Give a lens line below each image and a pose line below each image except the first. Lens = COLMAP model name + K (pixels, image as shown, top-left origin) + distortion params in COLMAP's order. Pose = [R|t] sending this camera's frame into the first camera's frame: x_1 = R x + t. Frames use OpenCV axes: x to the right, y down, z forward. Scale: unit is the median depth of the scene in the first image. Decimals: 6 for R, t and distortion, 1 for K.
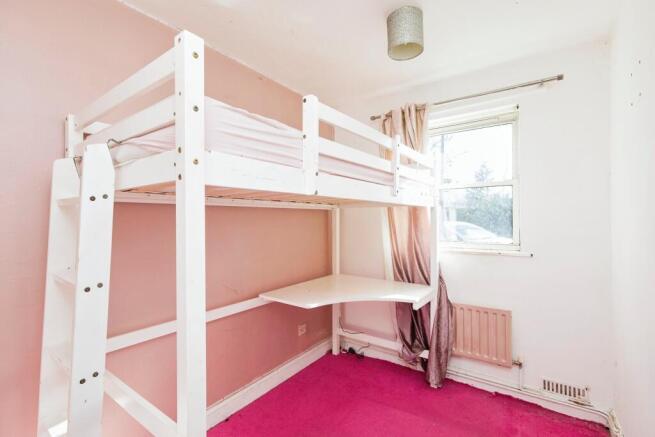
lens RADIAL K [[300.9, 0, 332.7], [0, 300.9, 221.6], [0, 0, 1]] dist [0.000713, 0.000046]
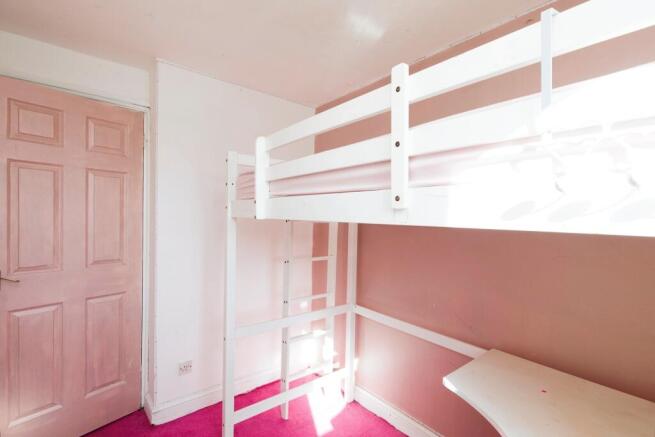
lens RADIAL K [[300.9, 0, 332.7], [0, 300.9, 221.6], [0, 0, 1]] dist [0.000713, 0.000046]
pose [[-0.262600, 0.017462, -0.964747, 0.716221], [-0.026542, 0.999327, 0.025312, -0.079636], [0.964540, 0.032253, -0.261960, 1.109053]]
